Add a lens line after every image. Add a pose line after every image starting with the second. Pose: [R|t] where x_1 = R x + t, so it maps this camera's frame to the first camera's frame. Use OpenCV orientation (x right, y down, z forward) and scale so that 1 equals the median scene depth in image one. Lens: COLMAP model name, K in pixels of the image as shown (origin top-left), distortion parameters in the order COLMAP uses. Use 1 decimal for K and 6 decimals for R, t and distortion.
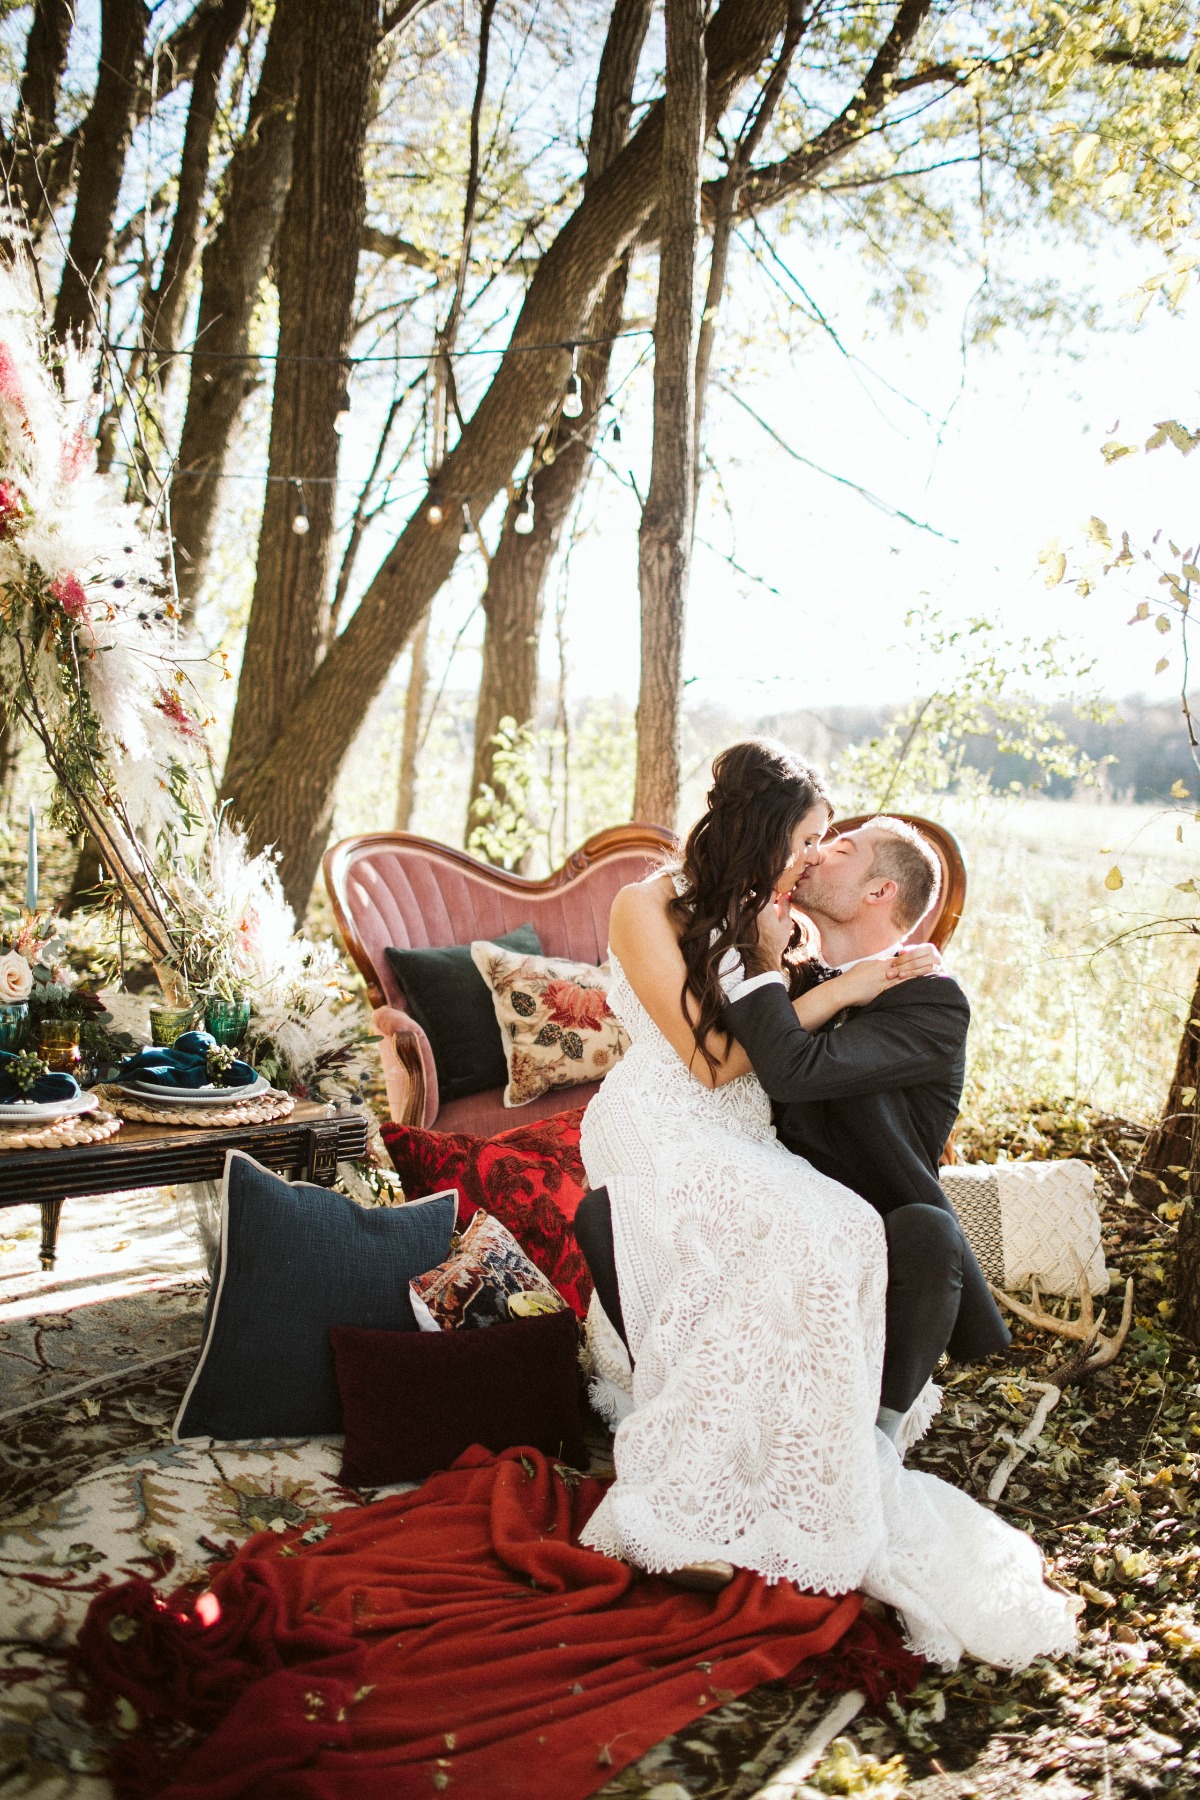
lens RADIAL K [[1716.7, 0, 600.0], [0, 1716.7, 900.0], [0, 0, 1]] dist [-0.105999, 0.131787]
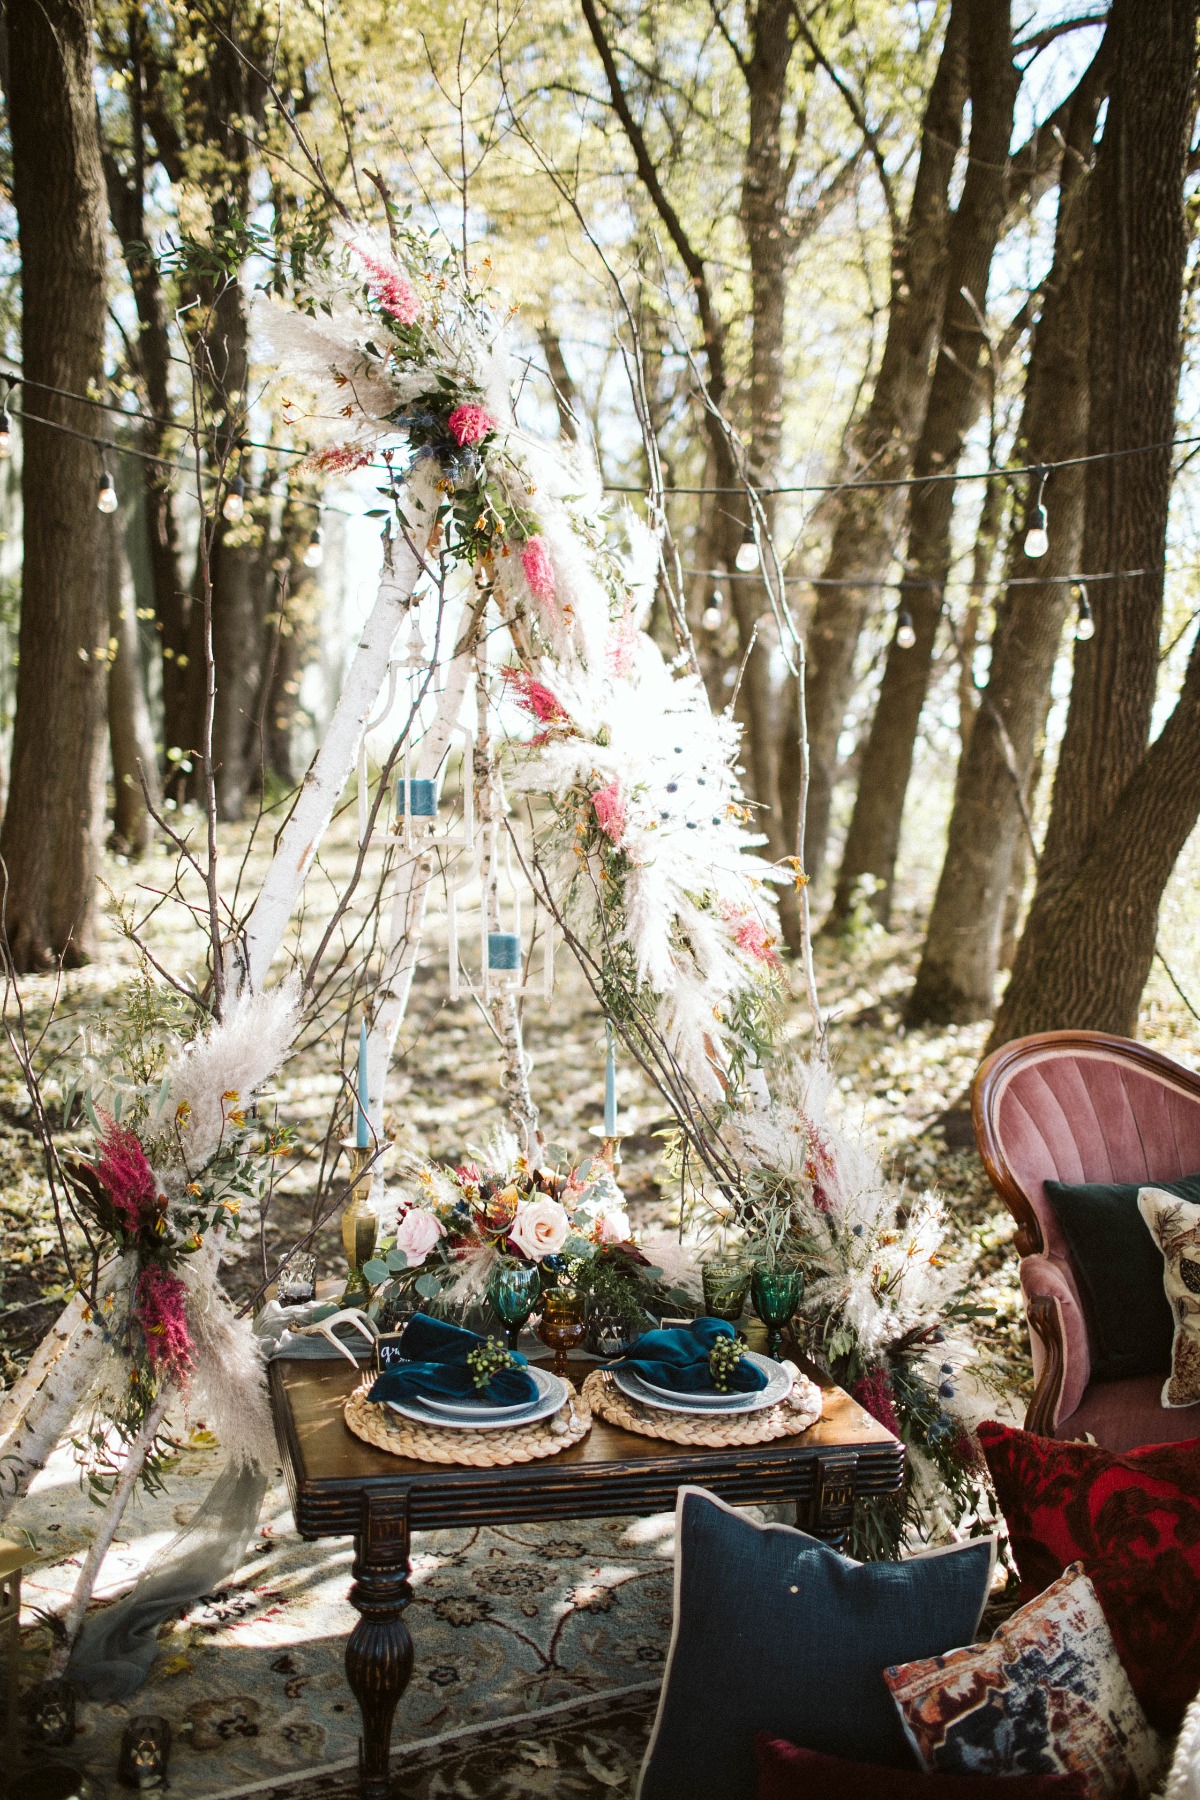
lens RADIAL K [[1716.7, 0, 600.0], [0, 1716.7, 900.0], [0, 0, 1]] dist [-0.105999, 0.131787]
pose [[0.839220, 0.005480, -0.543764, 0.163428], [-0.015867, 0.999770, -0.014413, -0.107002], [0.543560, 0.020724, 0.839114, 0.213809]]
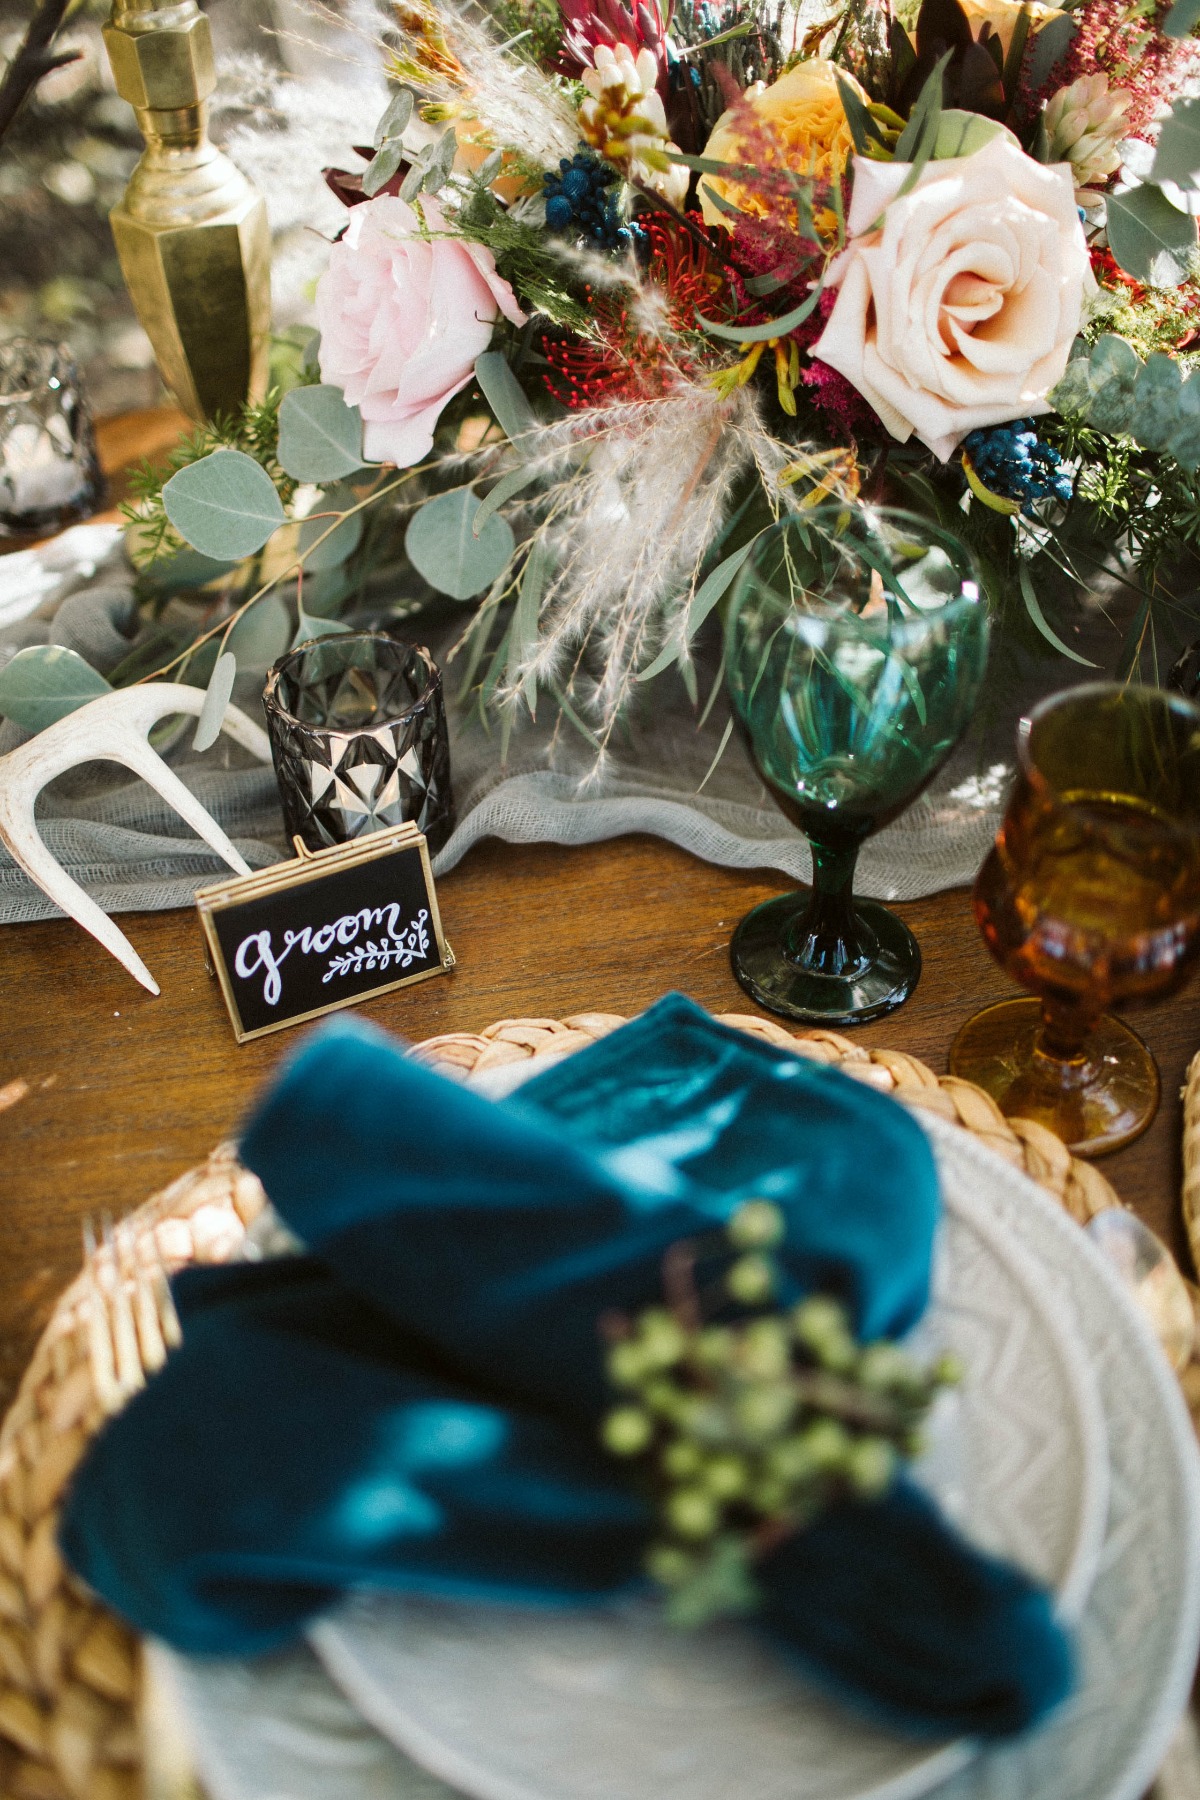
lens RADIAL K [[1716.7, 0, 600.0], [0, 1716.7, 900.0], [0, 0, 1]] dist [-0.105999, 0.131787]
pose [[0.787964, 0.360228, -0.499348, -0.233052], [0.030576, 0.787103, 0.616063, -0.017830], [0.614961, -0.500704, 0.609195, 0.740948]]
